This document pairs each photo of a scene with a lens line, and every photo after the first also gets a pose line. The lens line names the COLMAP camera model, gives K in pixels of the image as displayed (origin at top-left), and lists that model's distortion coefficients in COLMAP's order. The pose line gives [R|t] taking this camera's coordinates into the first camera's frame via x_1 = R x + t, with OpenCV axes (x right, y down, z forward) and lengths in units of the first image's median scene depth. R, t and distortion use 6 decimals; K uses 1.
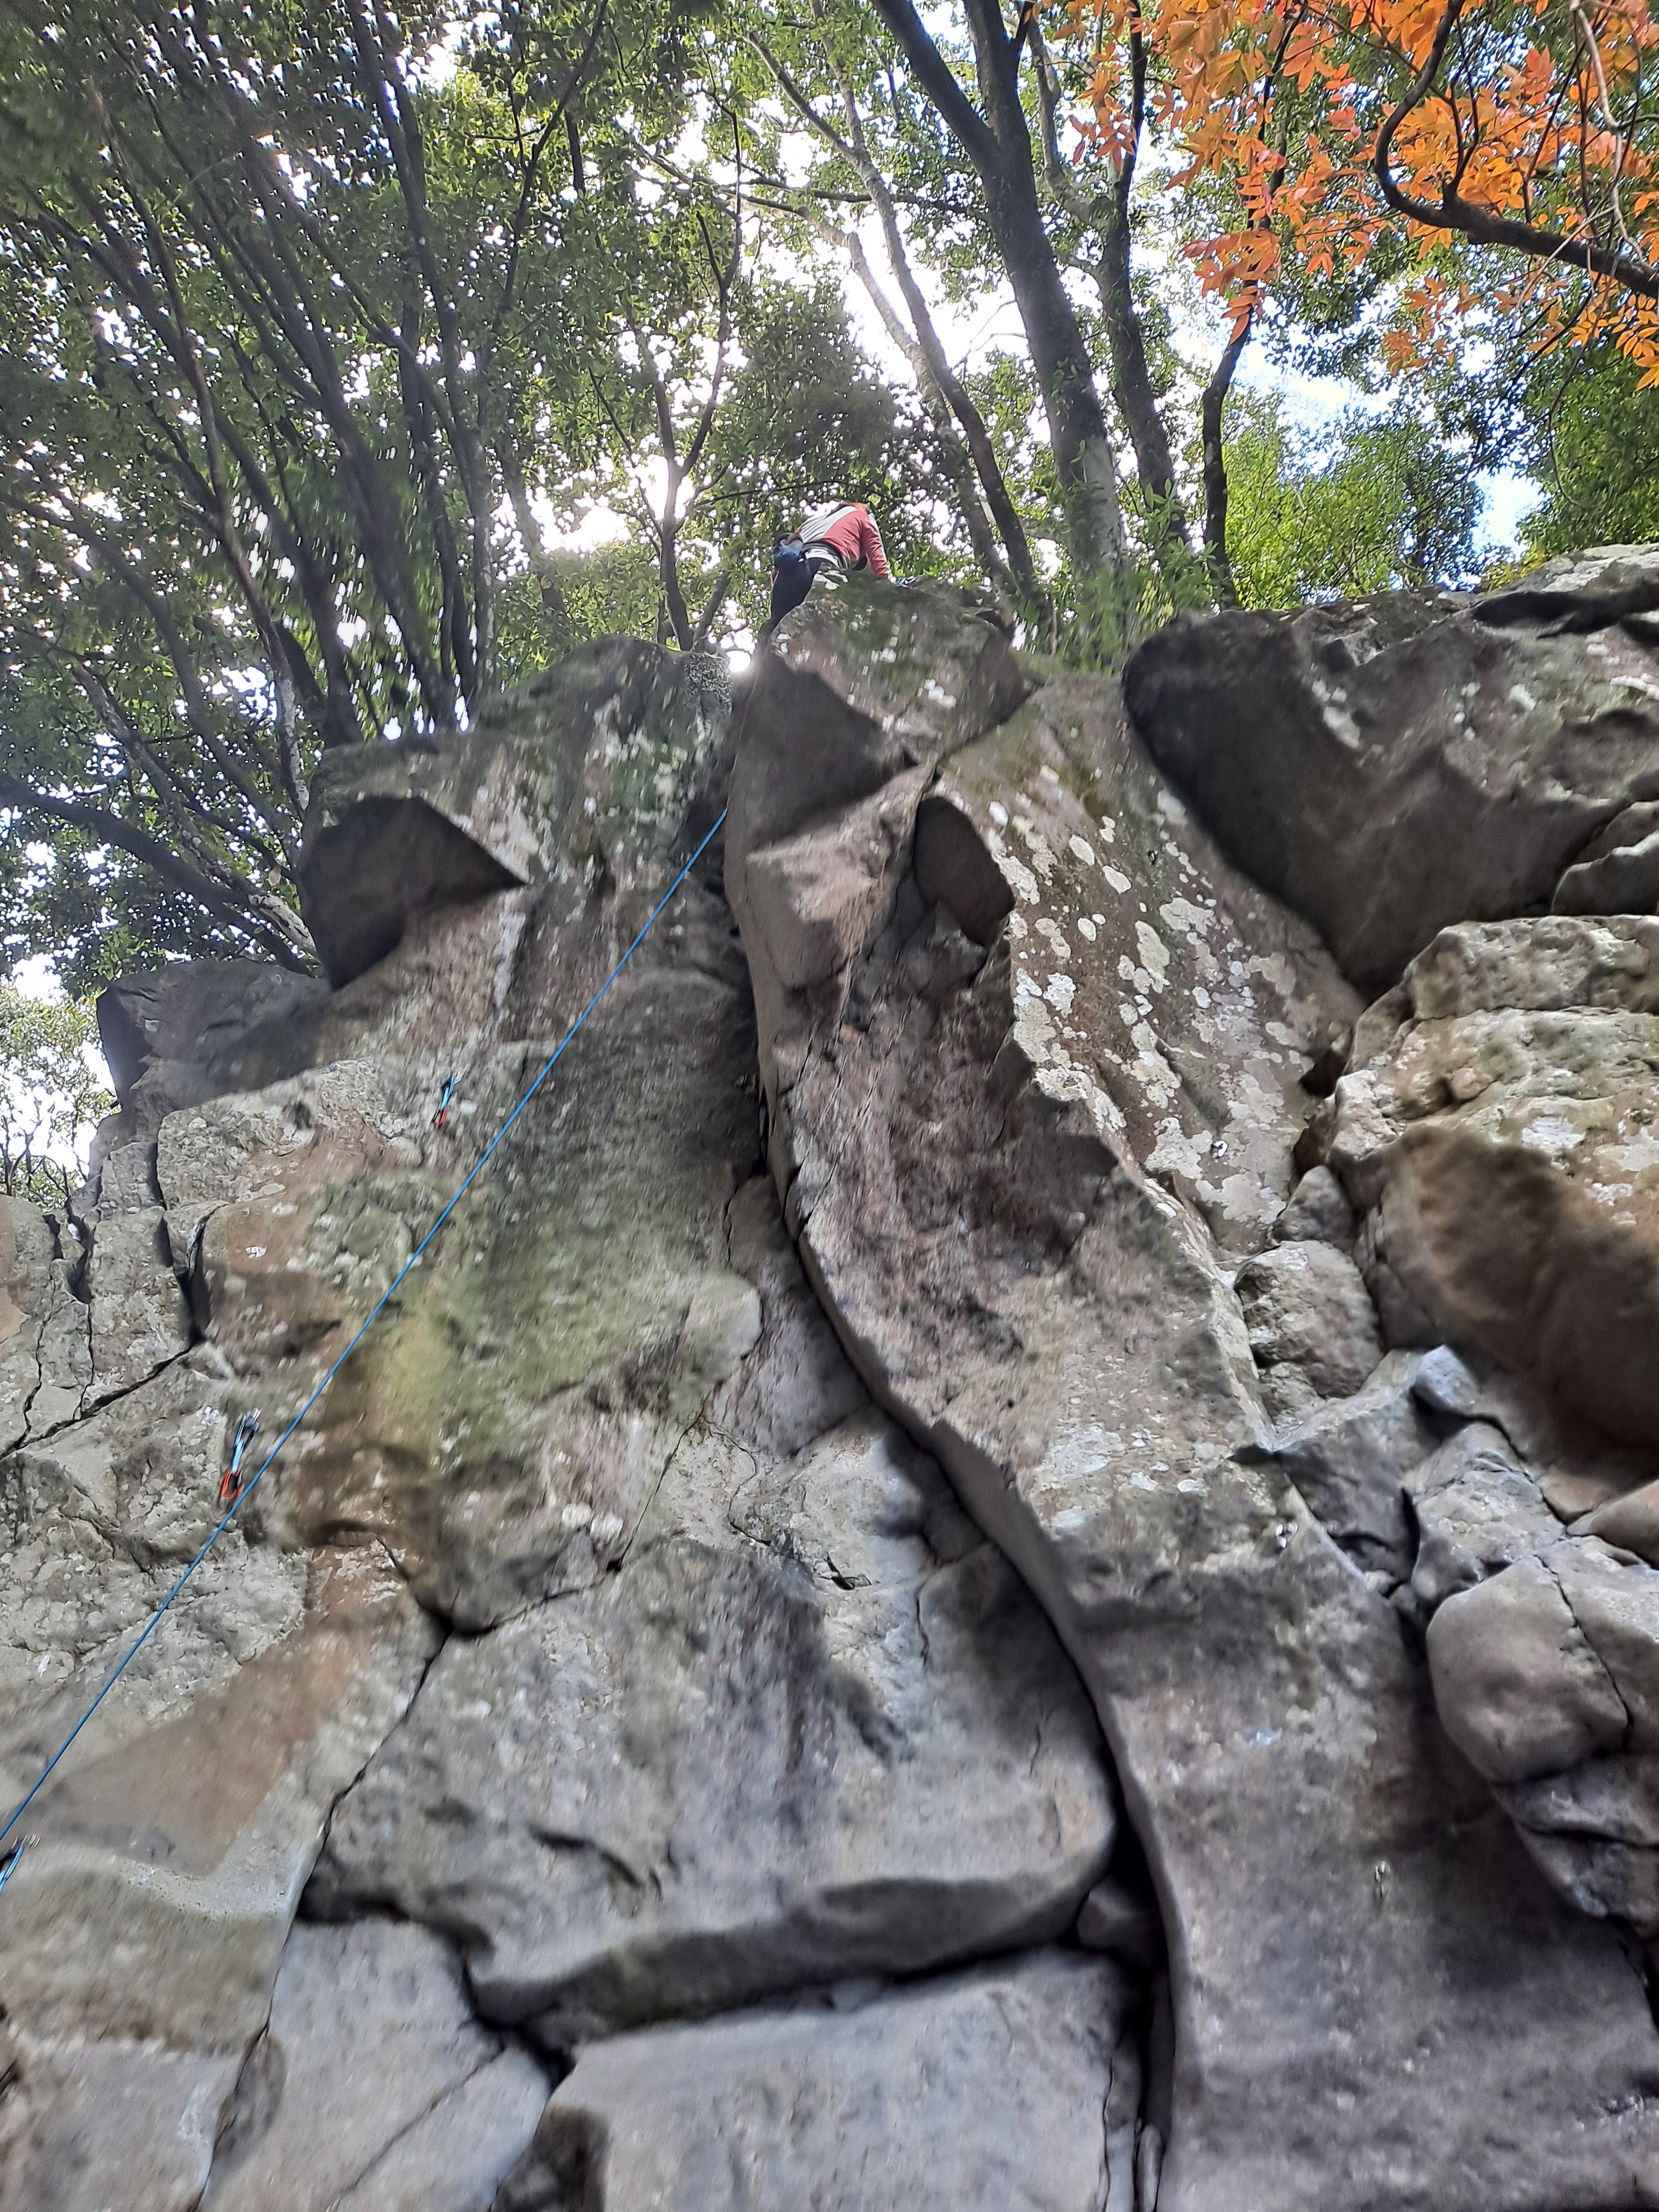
lens RADIAL K [[1596.4, 0, 823.0], [0, 1596.4, 1143.7], [0, 0, 1]] dist [0.071242, -0.054490]
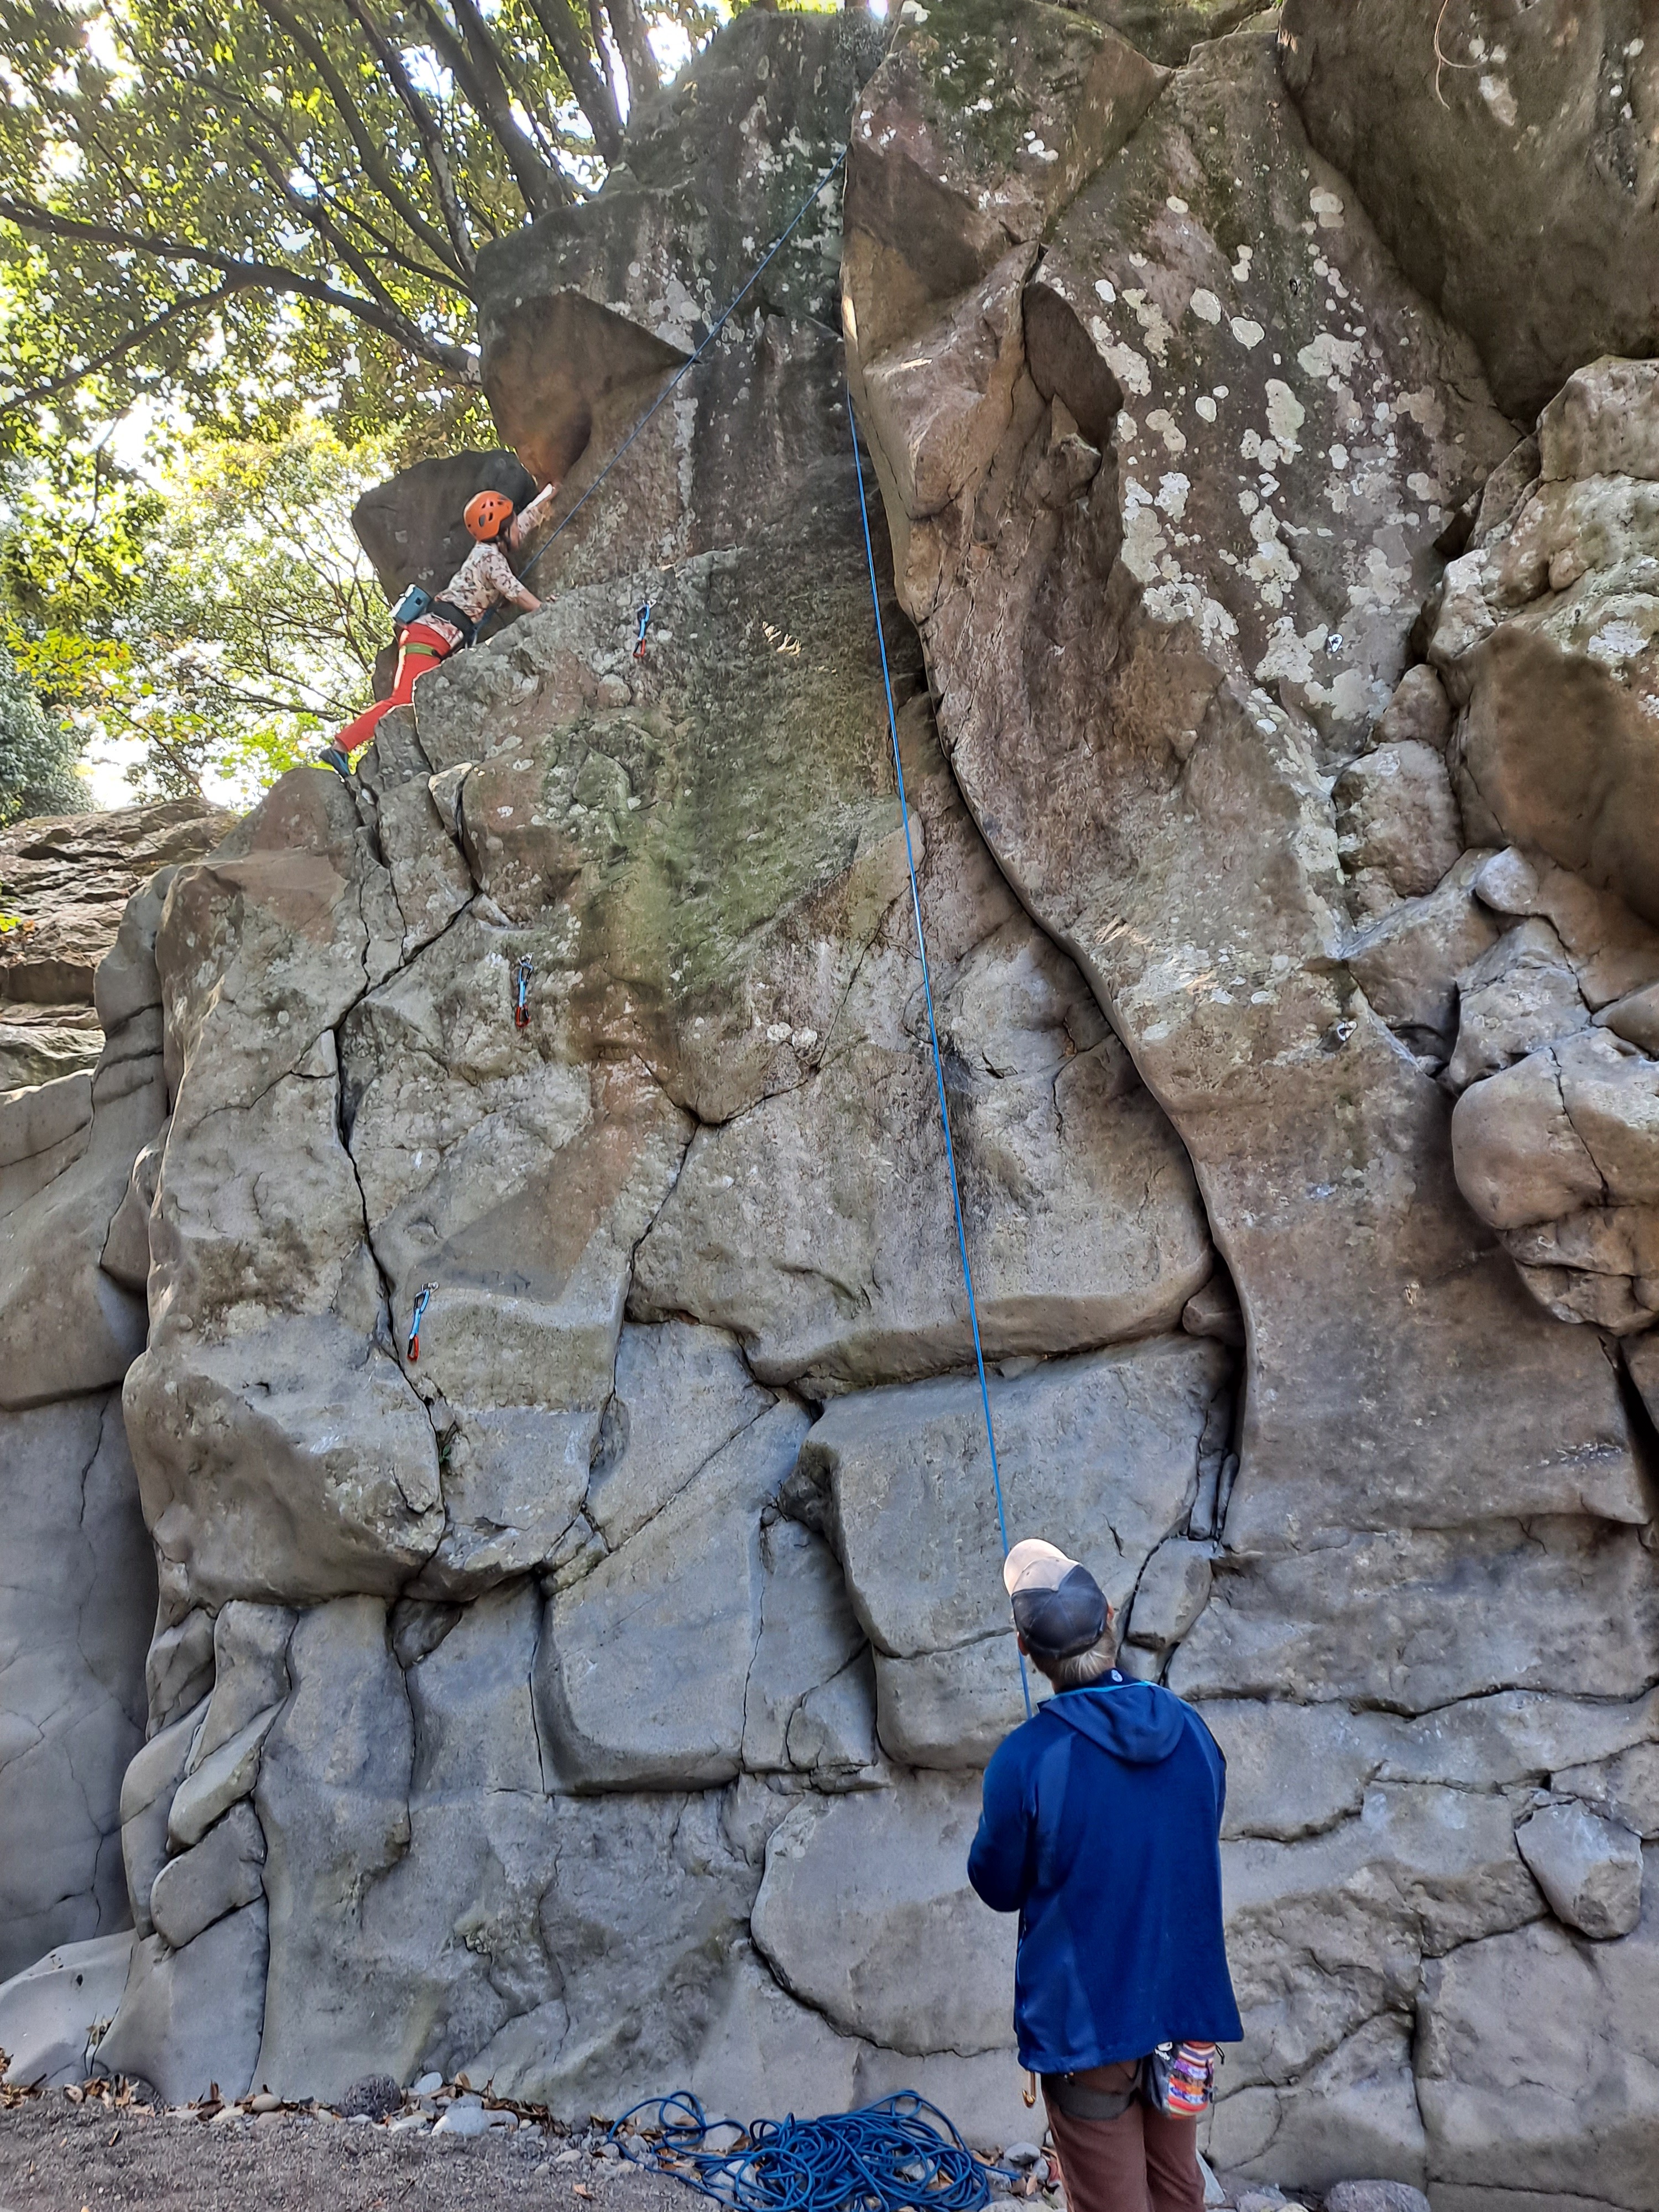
lens RADIAL K [[1596.4, 0, 827.9], [0, 1596.4, 1132.2], [0, 0, 1]] dist [0.071242, -0.054490]
pose [[0.969801, -0.054569, -0.237713, 0.177008], [0.147397, 0.907658, 0.392977, -0.181498], [0.194318, -0.416148, 0.888291, -0.118533]]
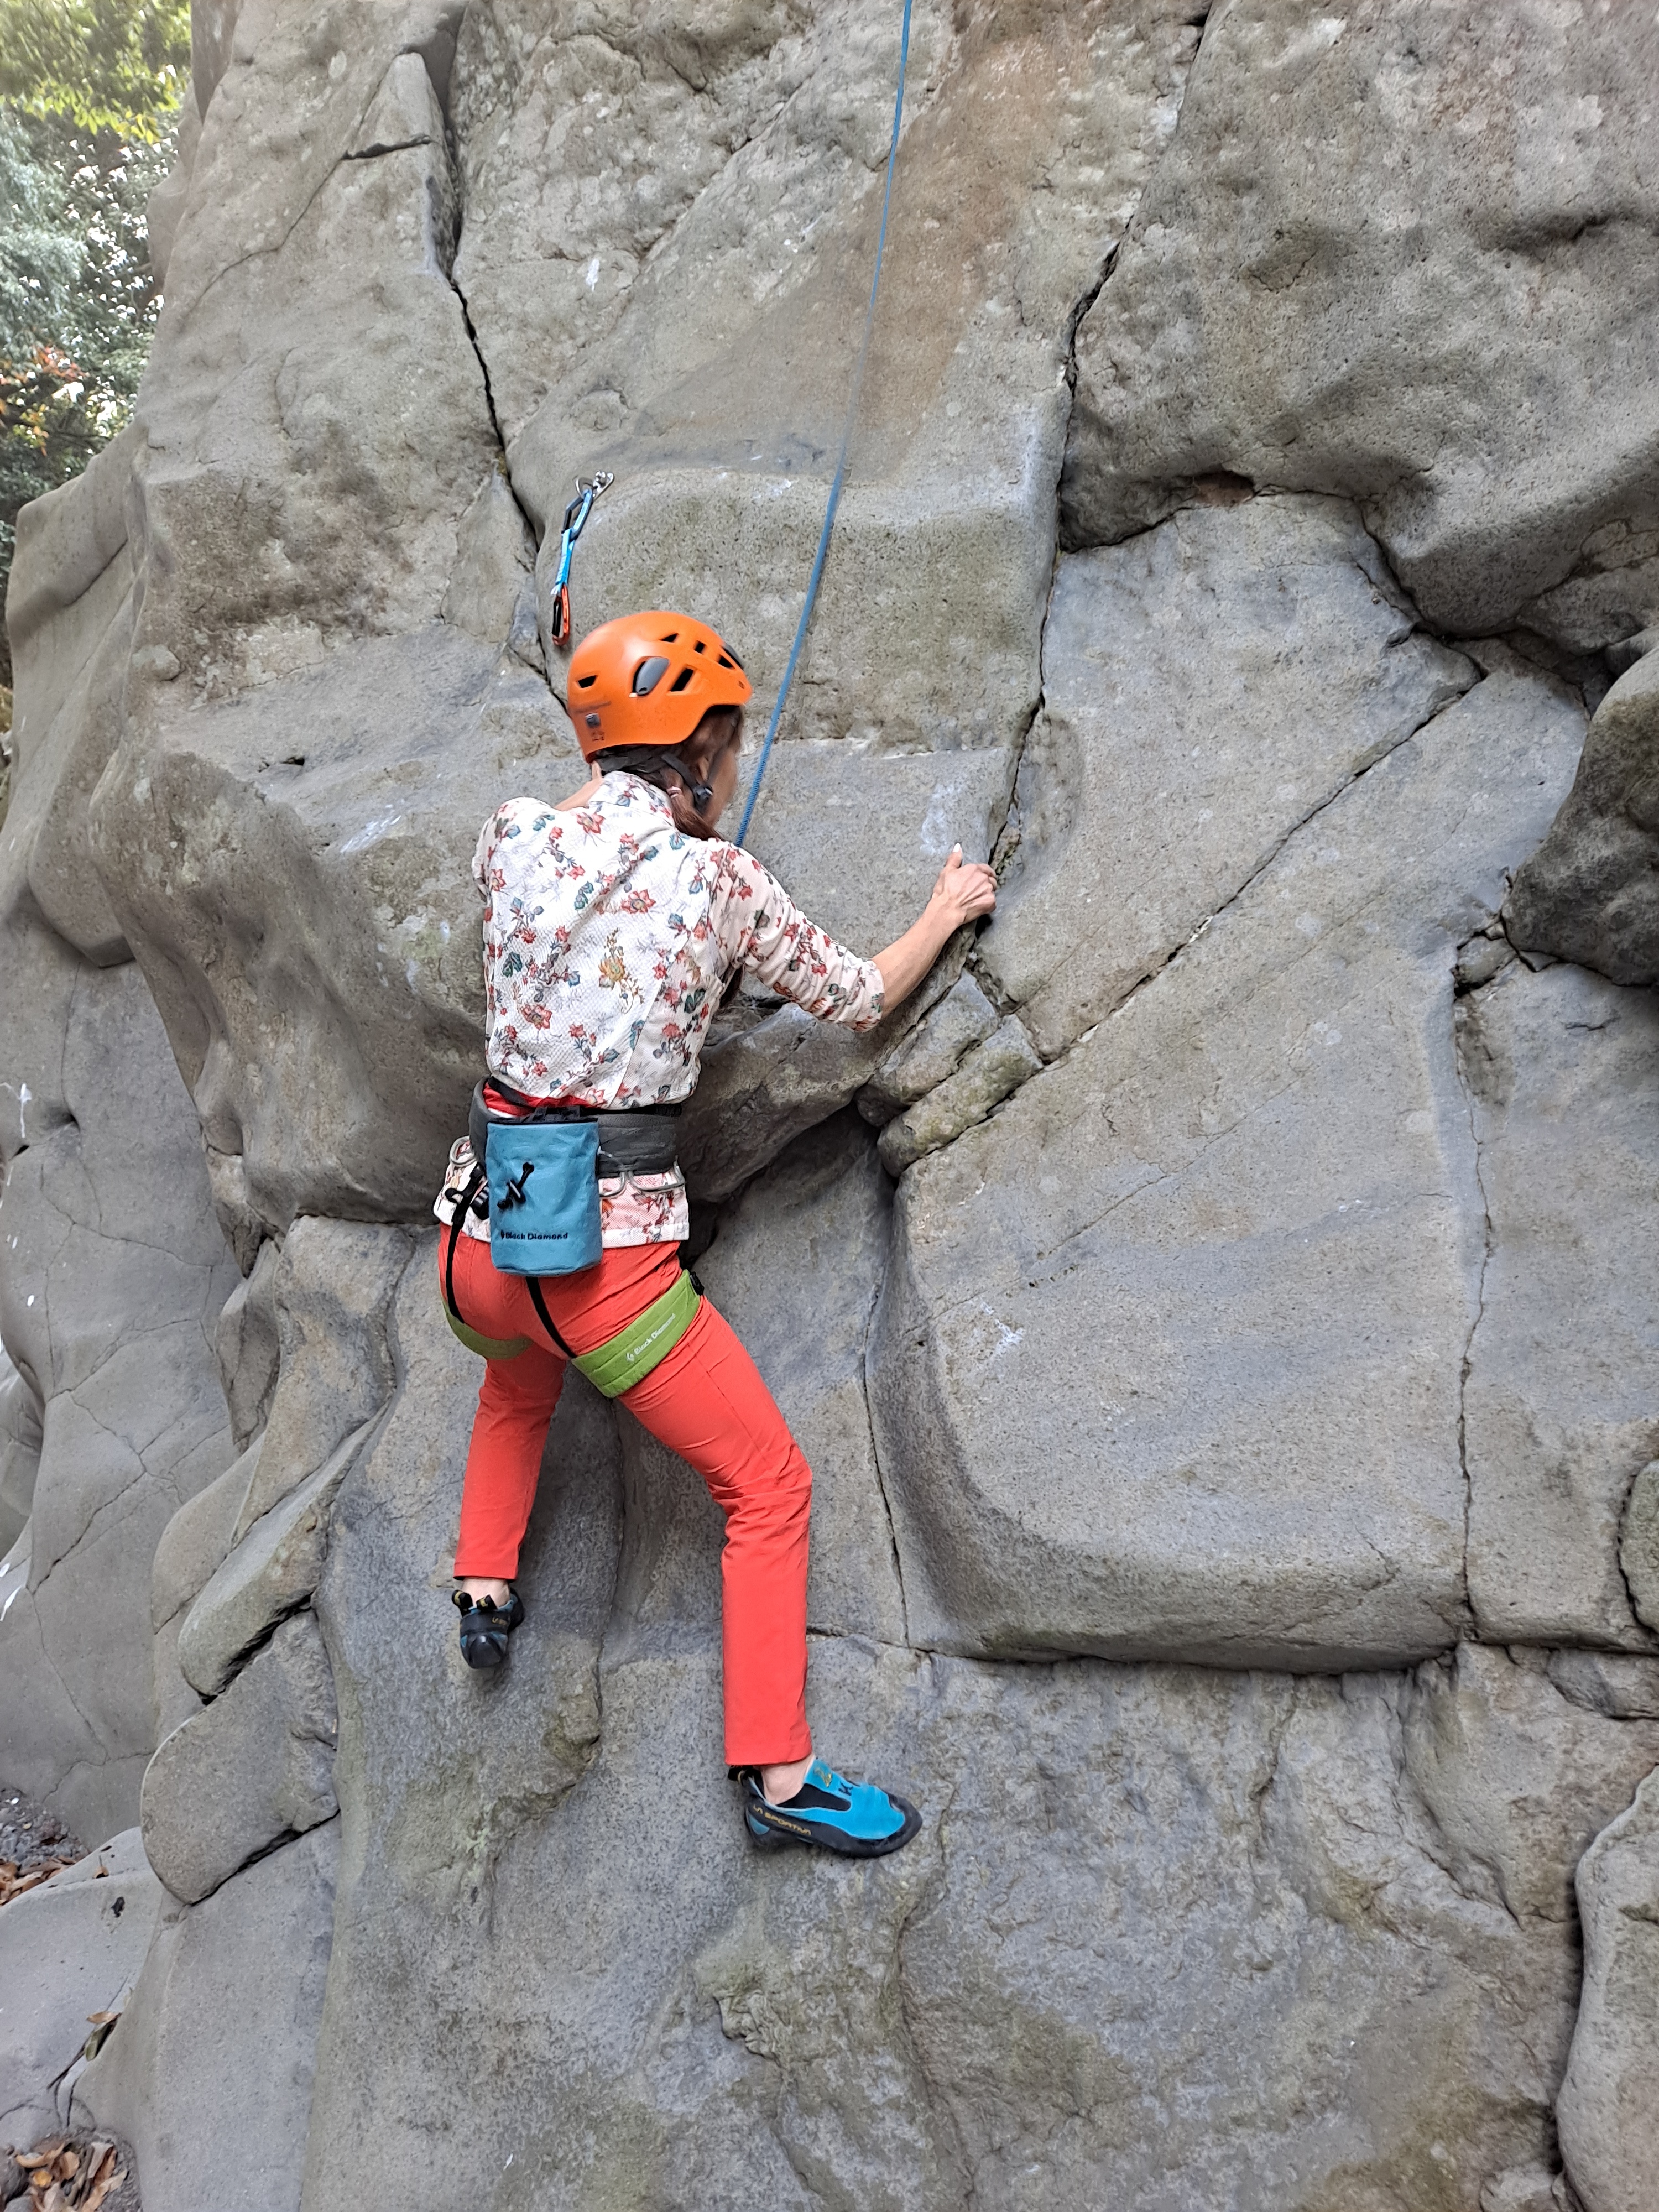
lens RADIAL K [[1596.4, 0, 836.6], [0, 1596.4, 1127.5], [0, 0, 1]] dist [0.071242, -0.054490]
pose [[0.855589, -0.053313, -0.514904, -0.107088], [0.316519, 0.840957, 0.438871, 0.362384], [0.409614, -0.538469, 0.736388, 0.426840]]
